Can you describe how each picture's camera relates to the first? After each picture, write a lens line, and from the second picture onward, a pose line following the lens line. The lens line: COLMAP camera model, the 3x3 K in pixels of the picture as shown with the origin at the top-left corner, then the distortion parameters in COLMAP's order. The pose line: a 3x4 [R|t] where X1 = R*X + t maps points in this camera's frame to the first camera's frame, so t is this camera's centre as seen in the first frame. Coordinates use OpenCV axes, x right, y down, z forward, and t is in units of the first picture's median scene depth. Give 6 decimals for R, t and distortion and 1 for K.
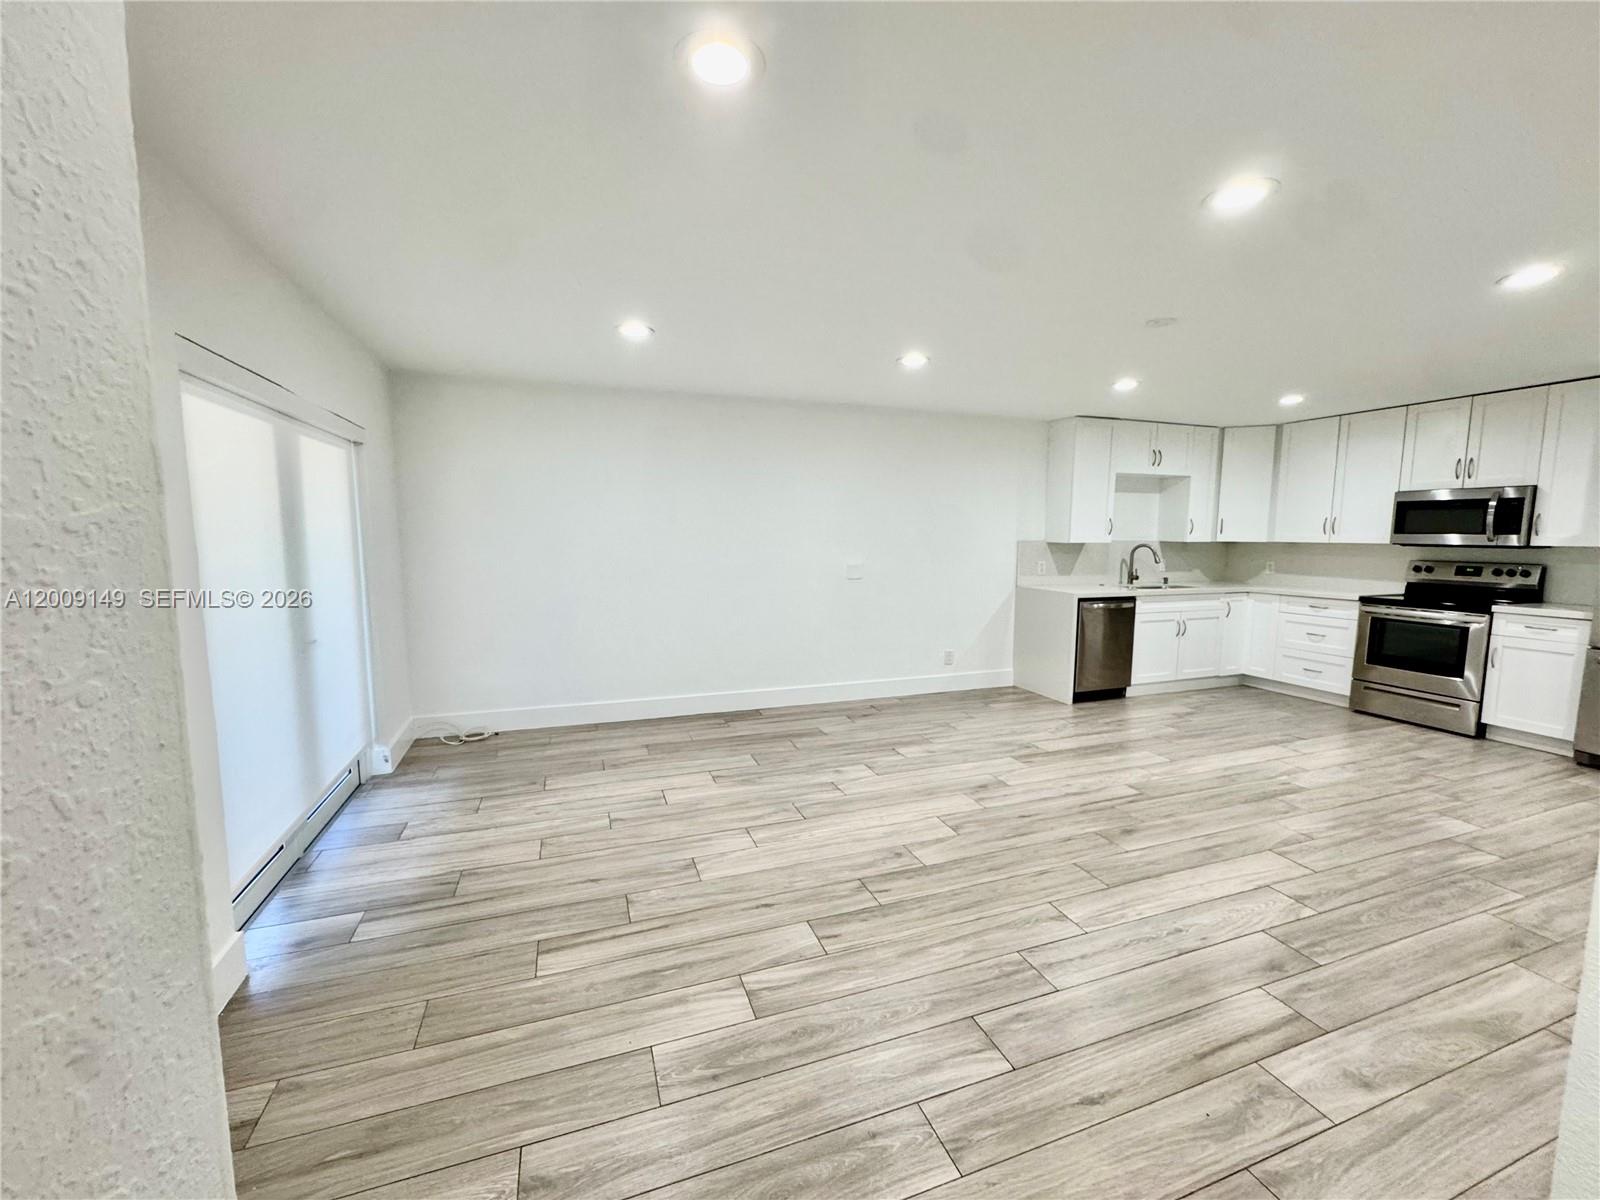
lens RADIAL K [[637.8, 0, 800.6], [0, 637.8, 602.2], [0, 0, 1]] dist [-0.001122, -0.000134]
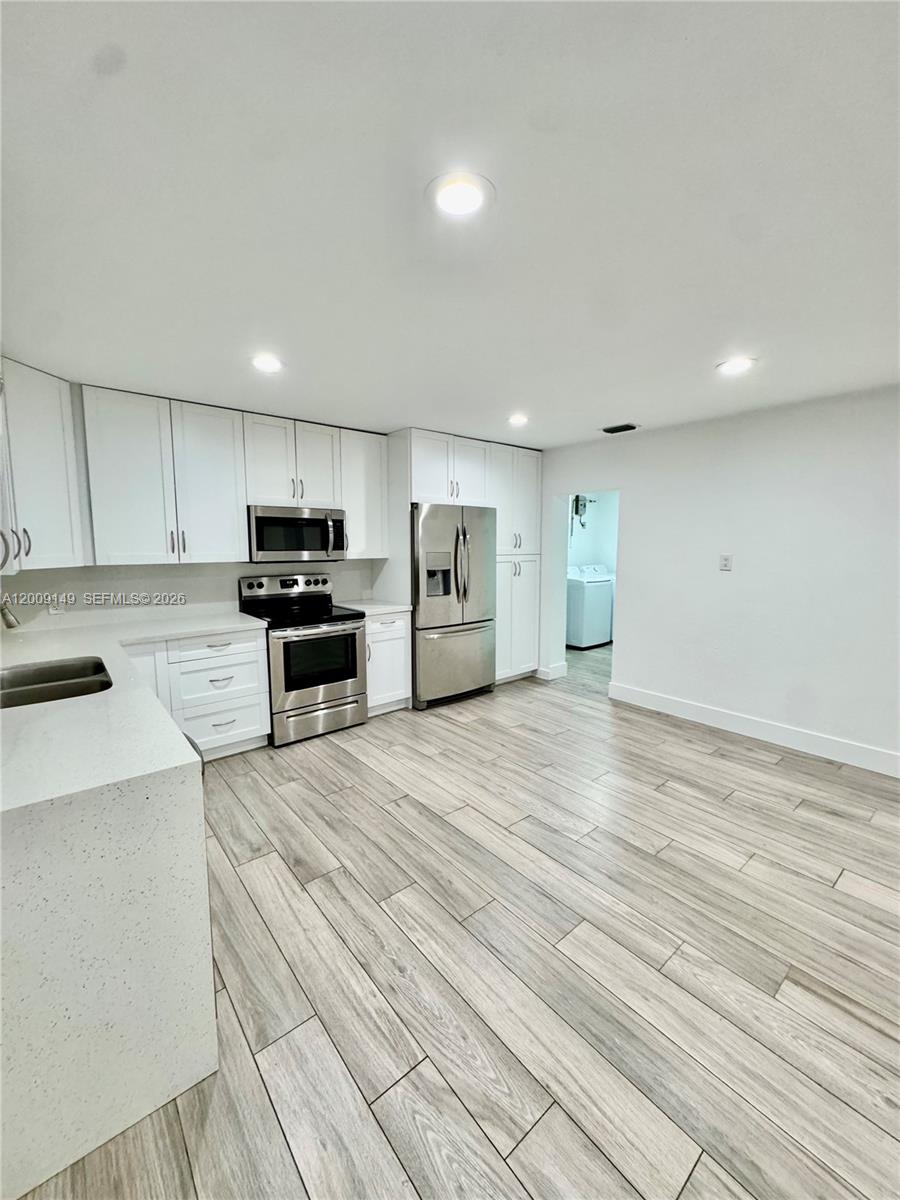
lens RADIAL K [[478.3, 0, 451.4], [0, 478.3, 599.6], [0, 0, 1]] dist [-0.001122, -0.000134]
pose [[-0.340676, -0.119468, 0.932560, 0.202721], [0.098588, 0.981886, 0.161803, -0.143384], [-0.934997, 0.147062, -0.322727, 1.128563]]
